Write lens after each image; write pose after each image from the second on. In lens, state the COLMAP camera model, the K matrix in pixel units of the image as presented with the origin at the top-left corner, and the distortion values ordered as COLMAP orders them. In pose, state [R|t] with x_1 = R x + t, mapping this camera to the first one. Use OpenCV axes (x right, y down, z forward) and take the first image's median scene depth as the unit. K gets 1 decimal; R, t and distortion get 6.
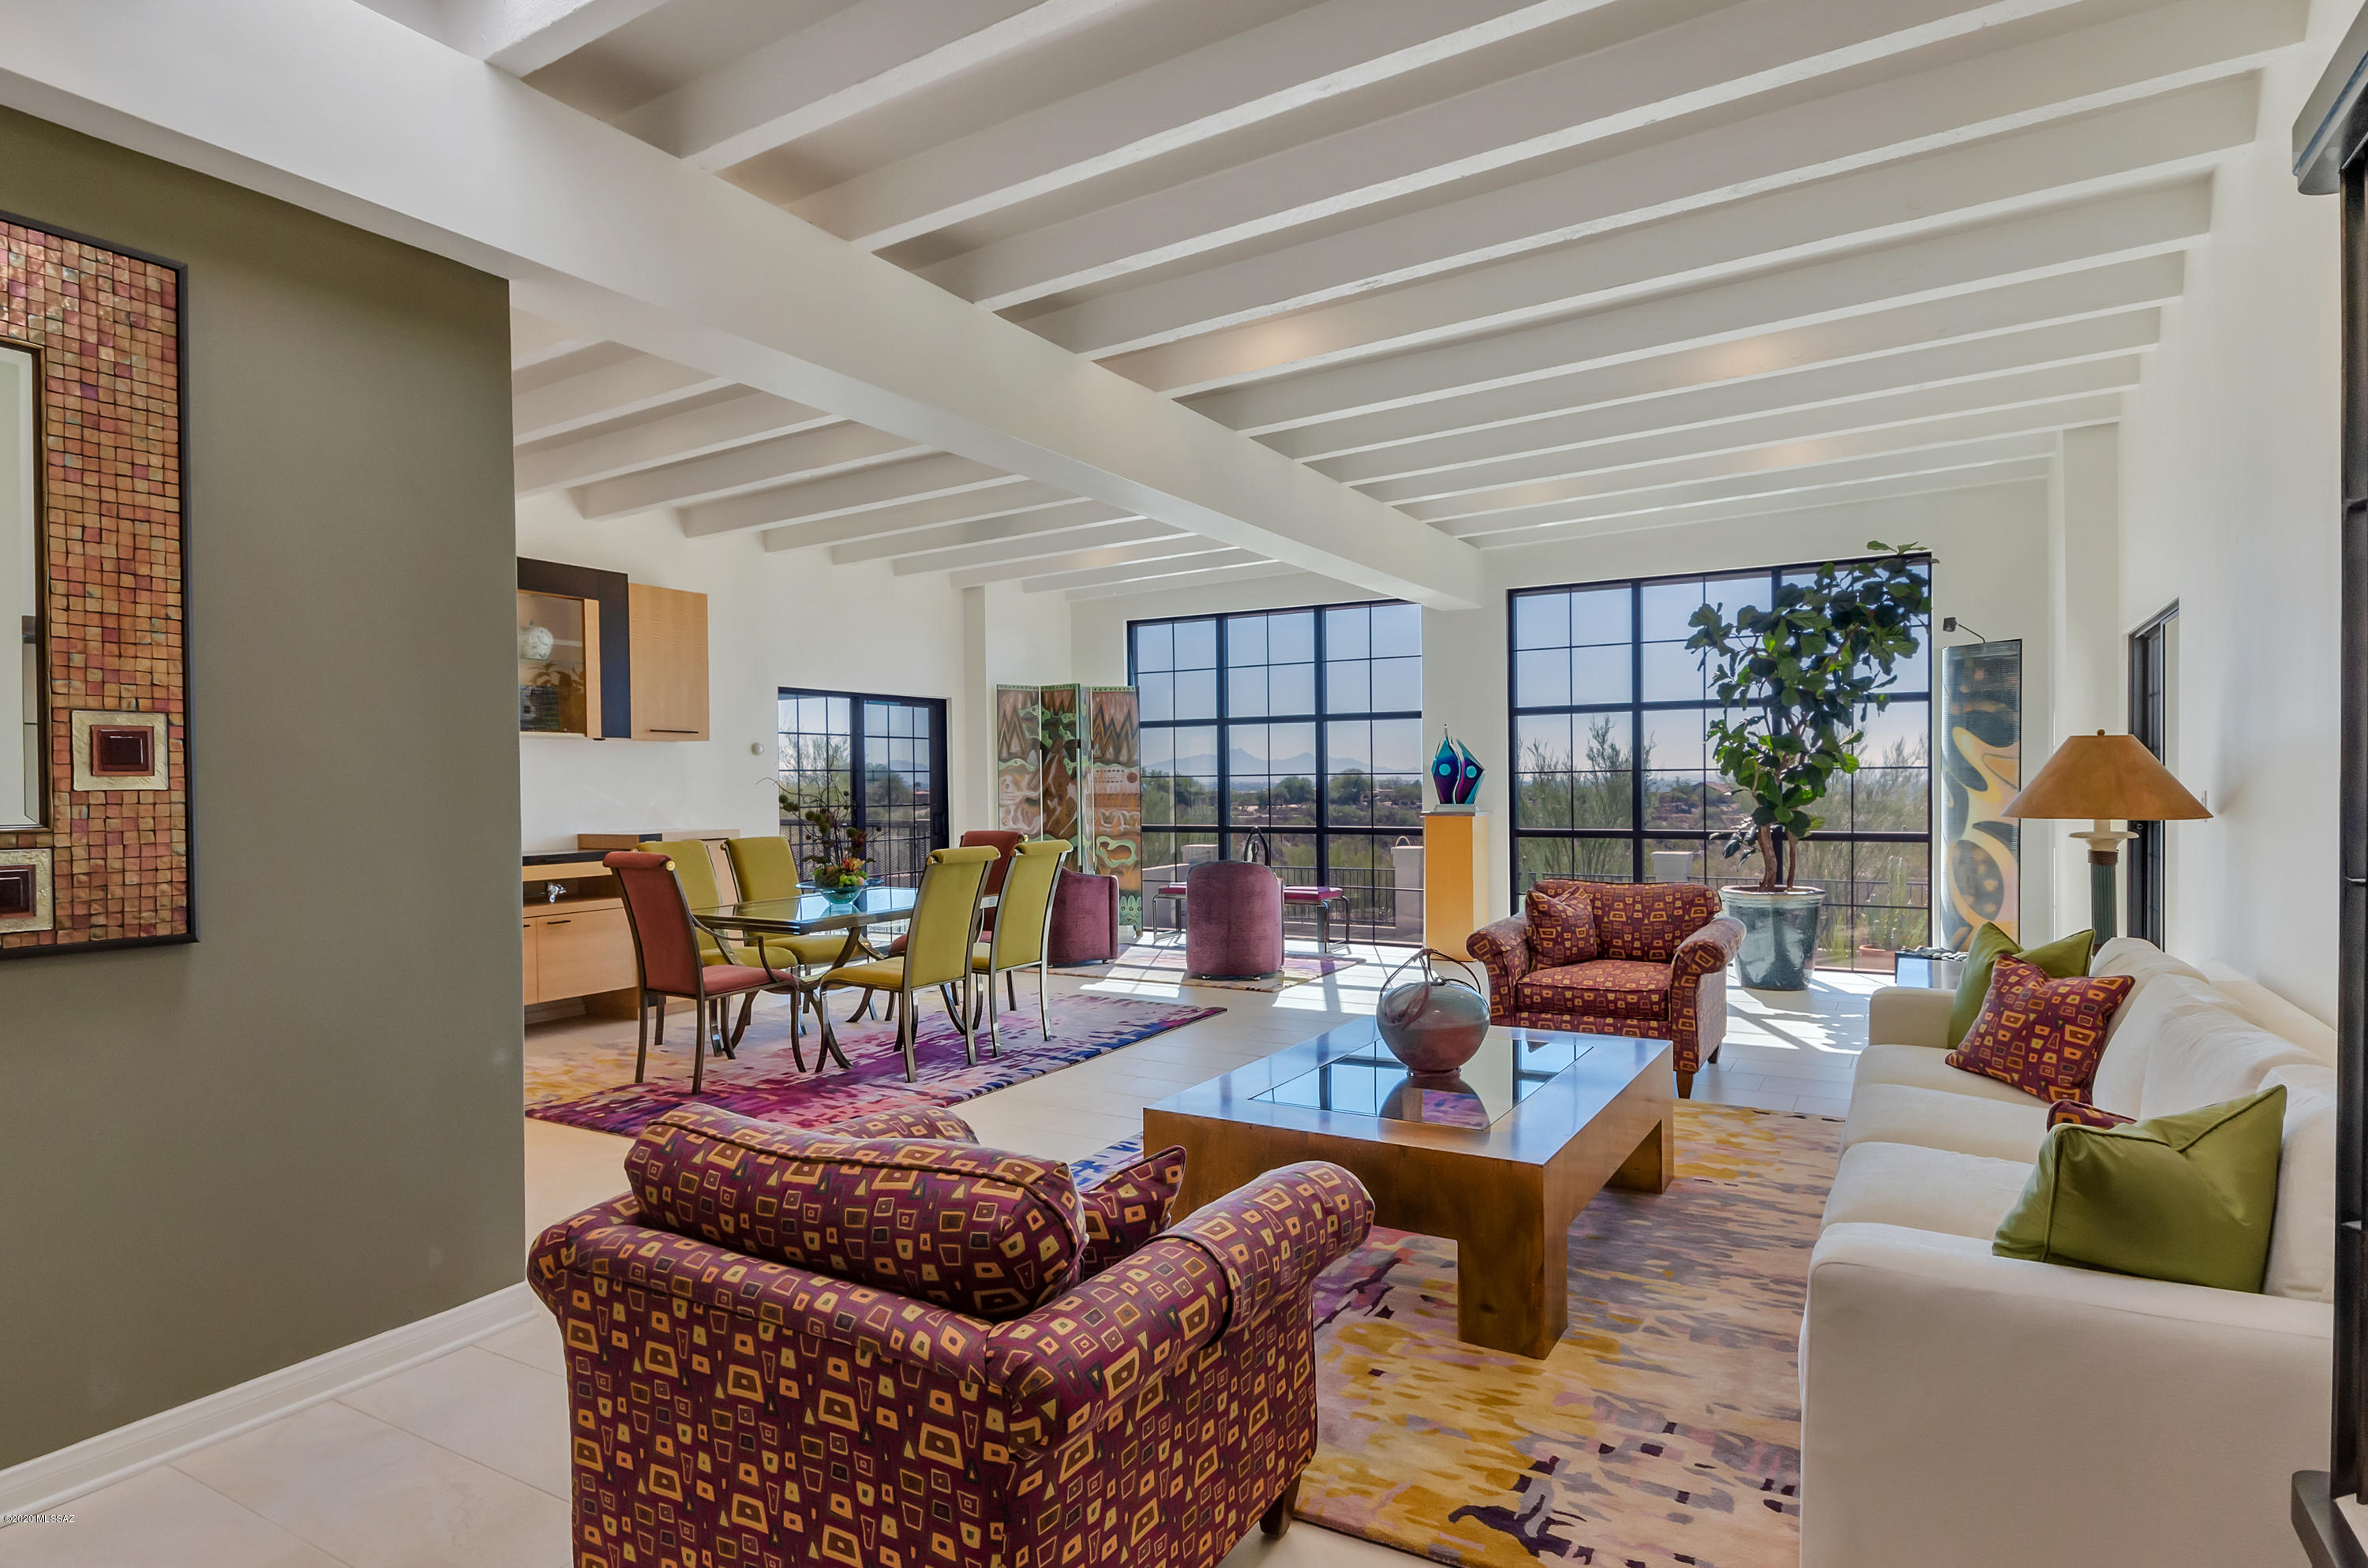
lens RADIAL K [[1260.6, 0, 1184.1], [0, 1260.6, 796.3], [0, 0, 1]] dist [-0.017874, 0.000090]
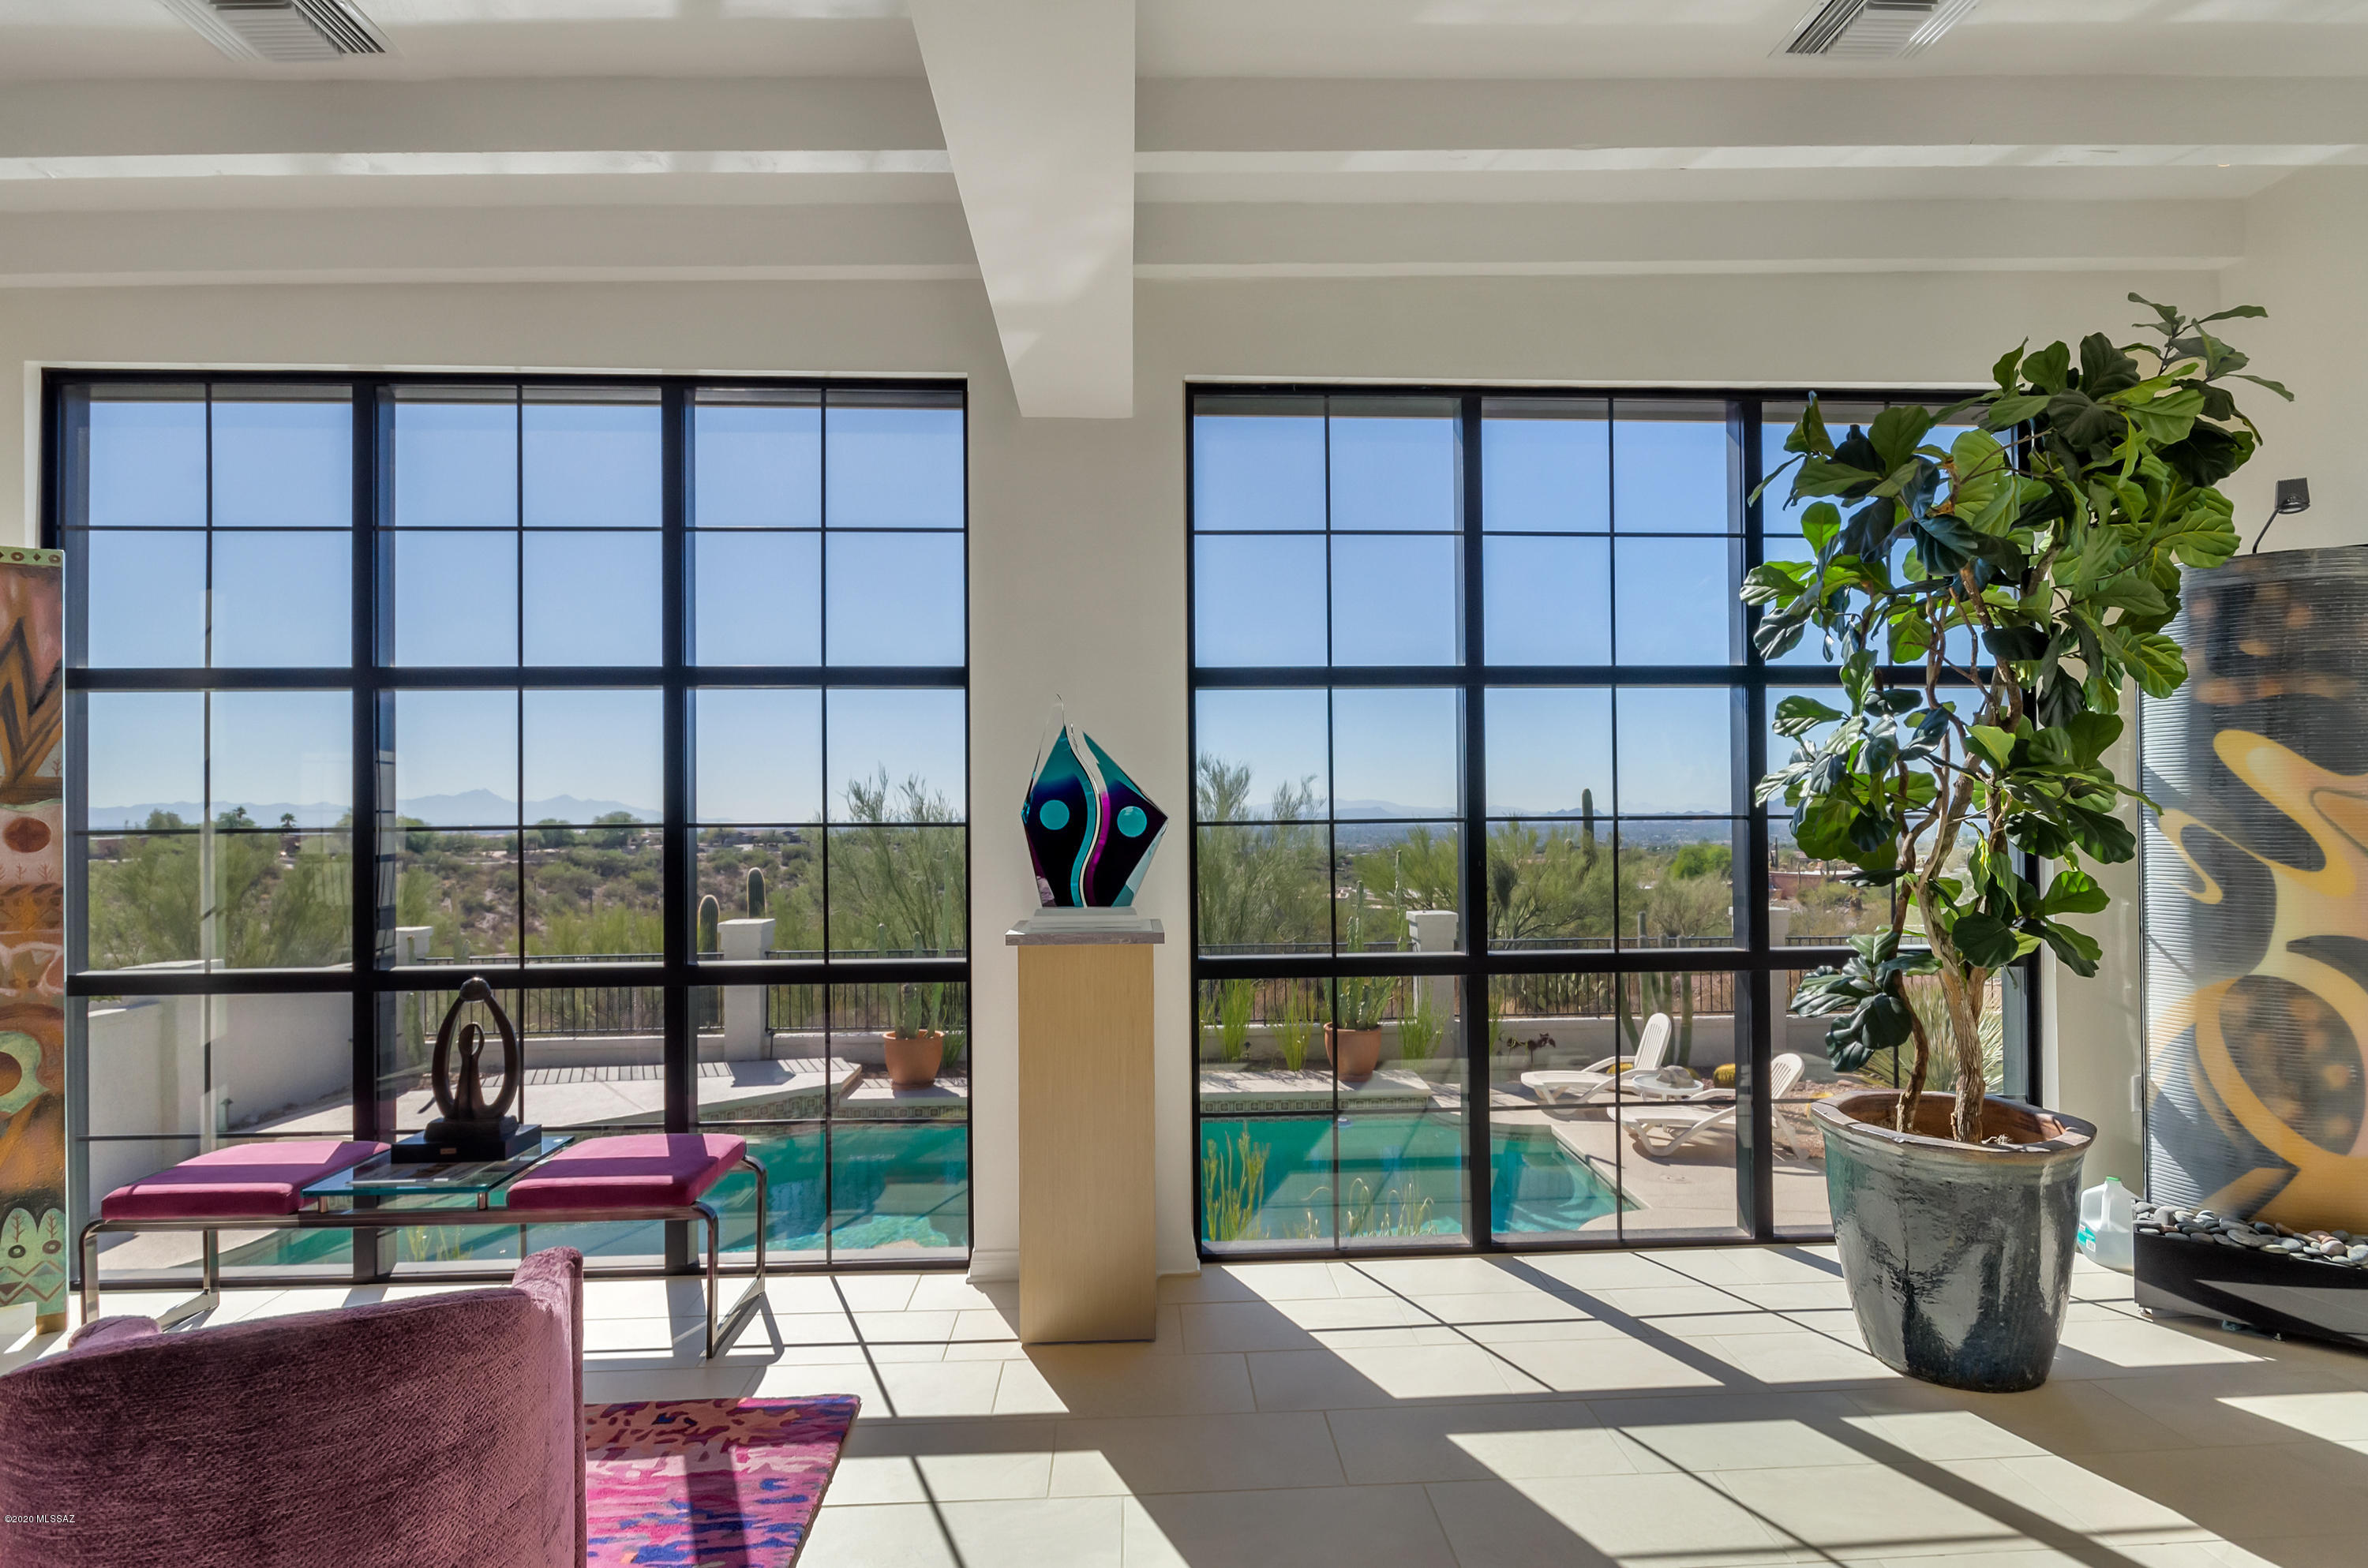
lens RADIAL K [[1216.5, 0, 1215.1], [0, 1216.5, 803.0], [0, 0, 1]] dist [-0.002606, 0.000128]
pose [[0.832835, 0.010231, 0.553427, 0.041410], [0.006069, 0.999600, -0.027613, -0.013372], [-0.553488, 0.026356, 0.832440, 0.611057]]
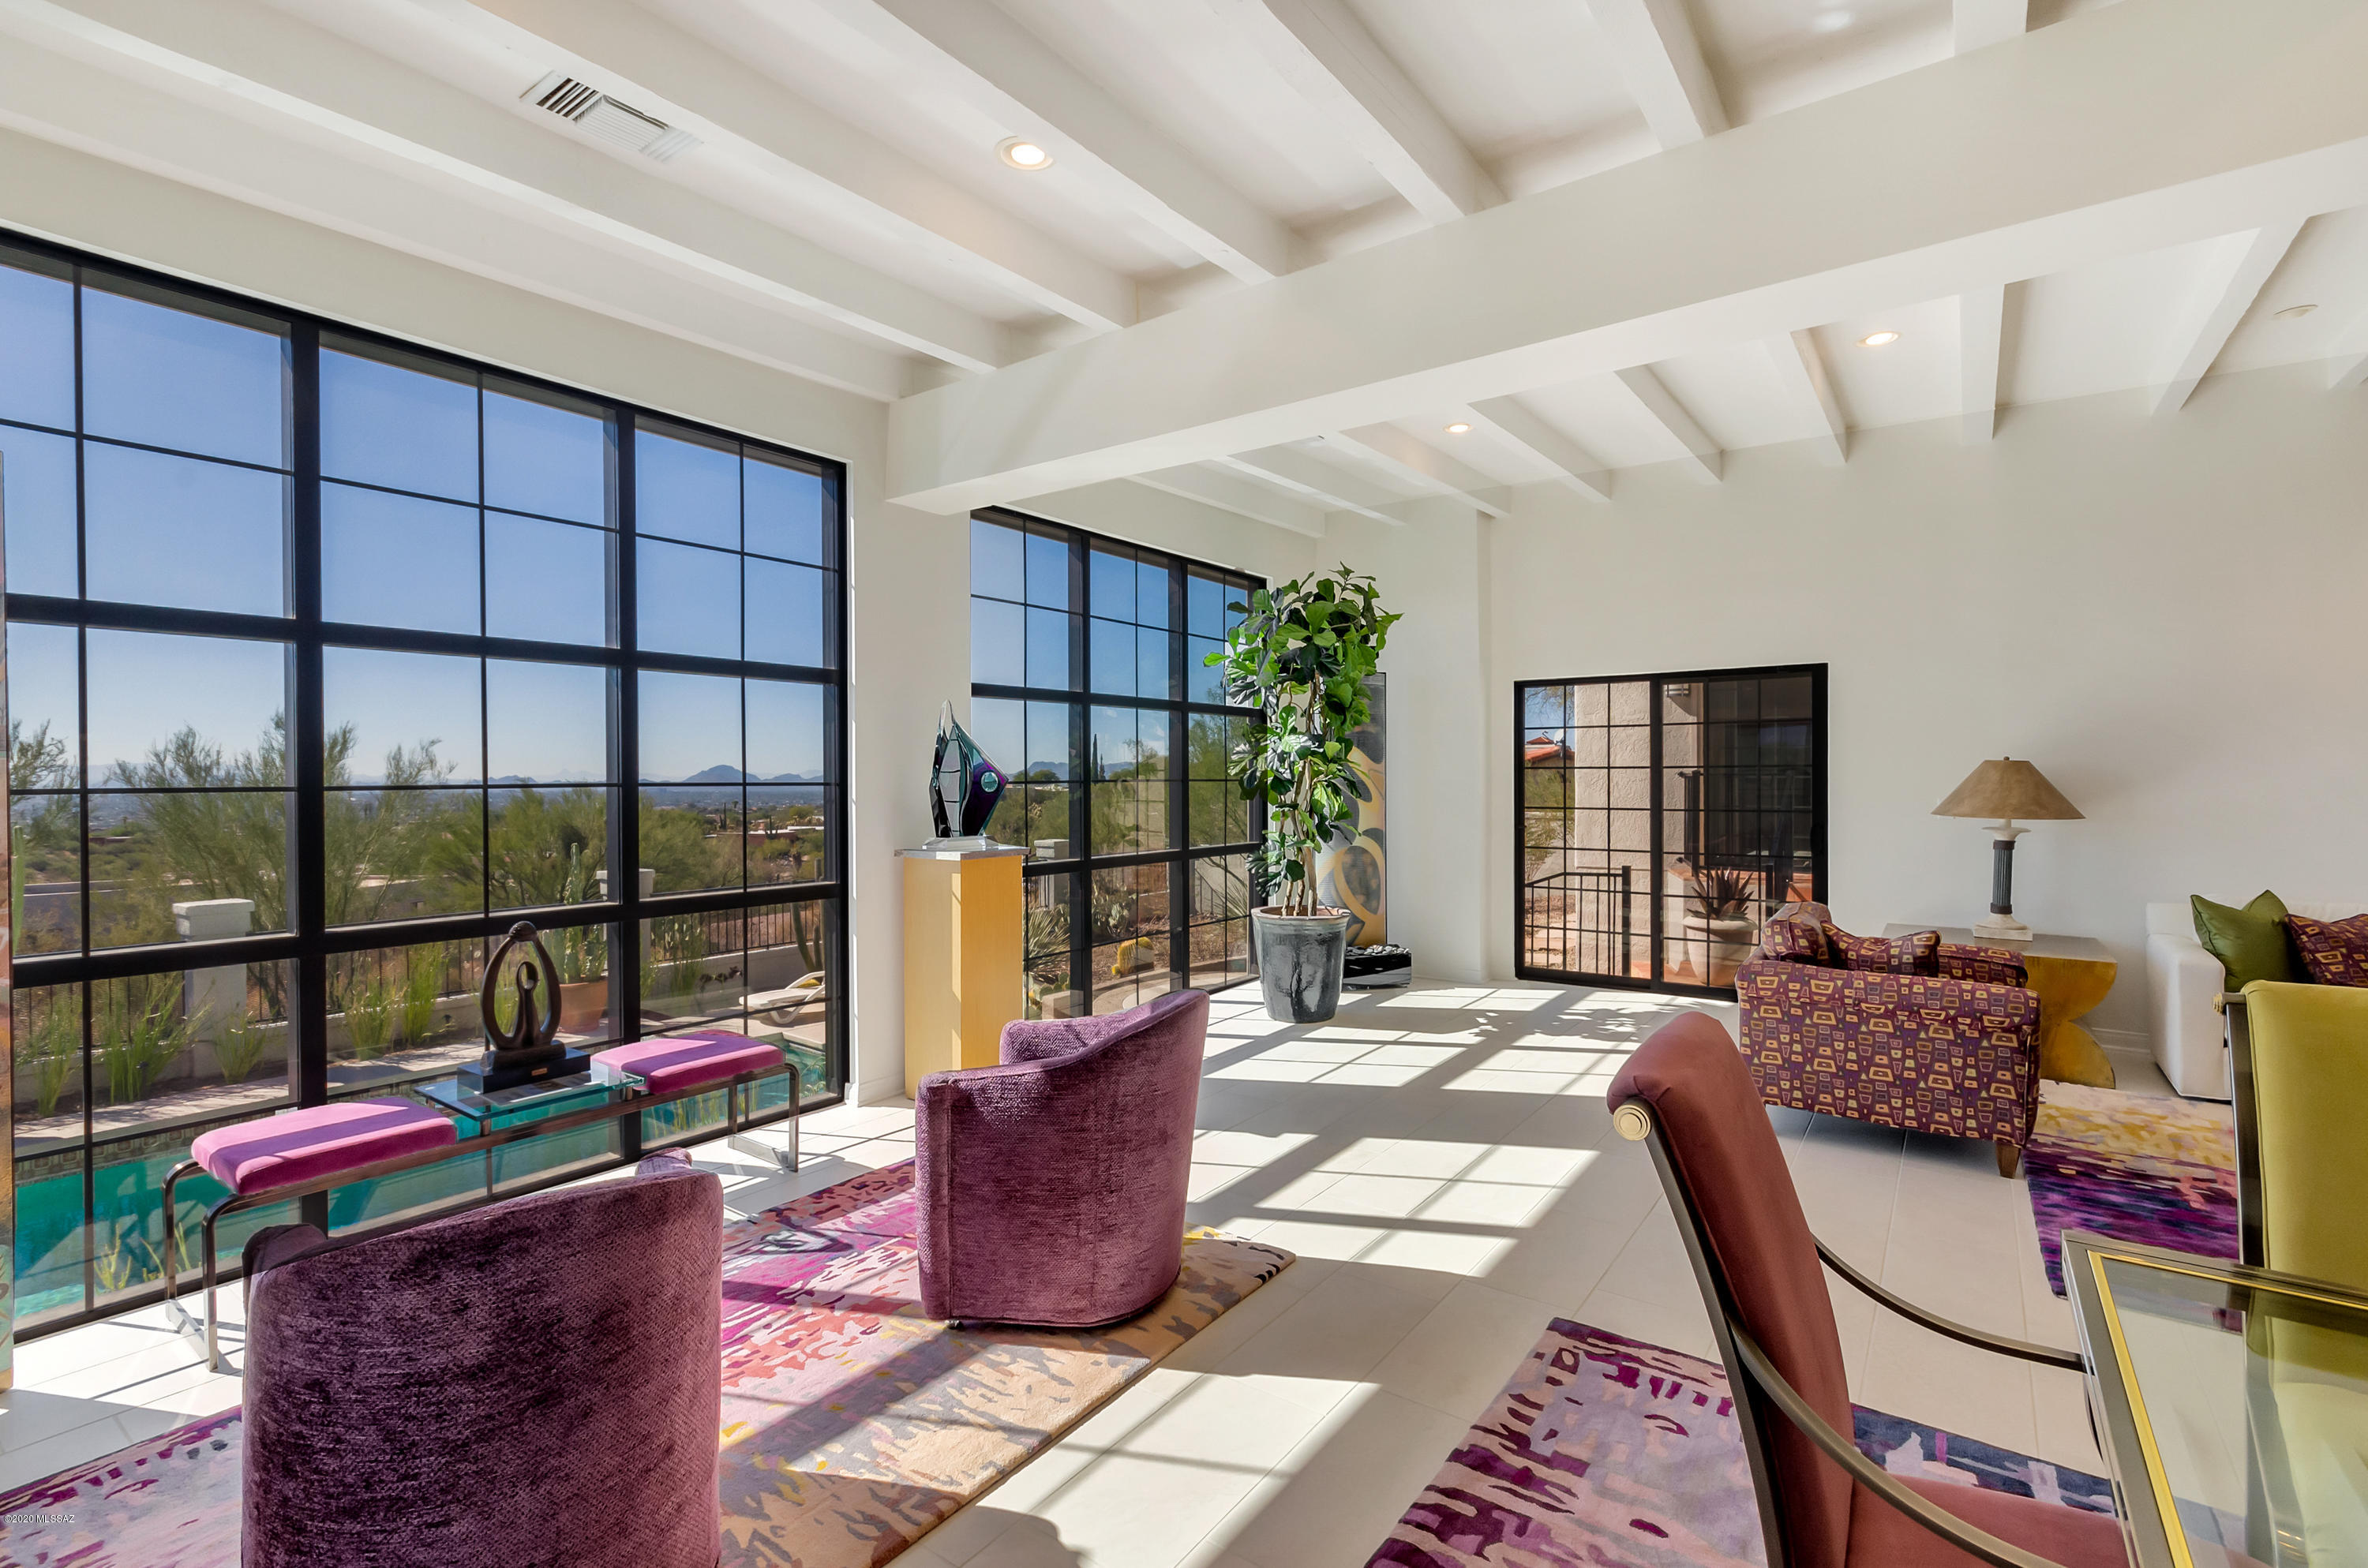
lens RADIAL K [[1052.1, 0, 1165.6], [0, 1052.1, 790.7], [0, 0, 1]] dist [-0.005174, 0.000744]
pose [[0.110927, -0.001345, 0.993828, -0.241855], [0.015266, 0.999883, -0.000350, -0.012268], [-0.993711, 0.015210, 0.110934, 0.773012]]
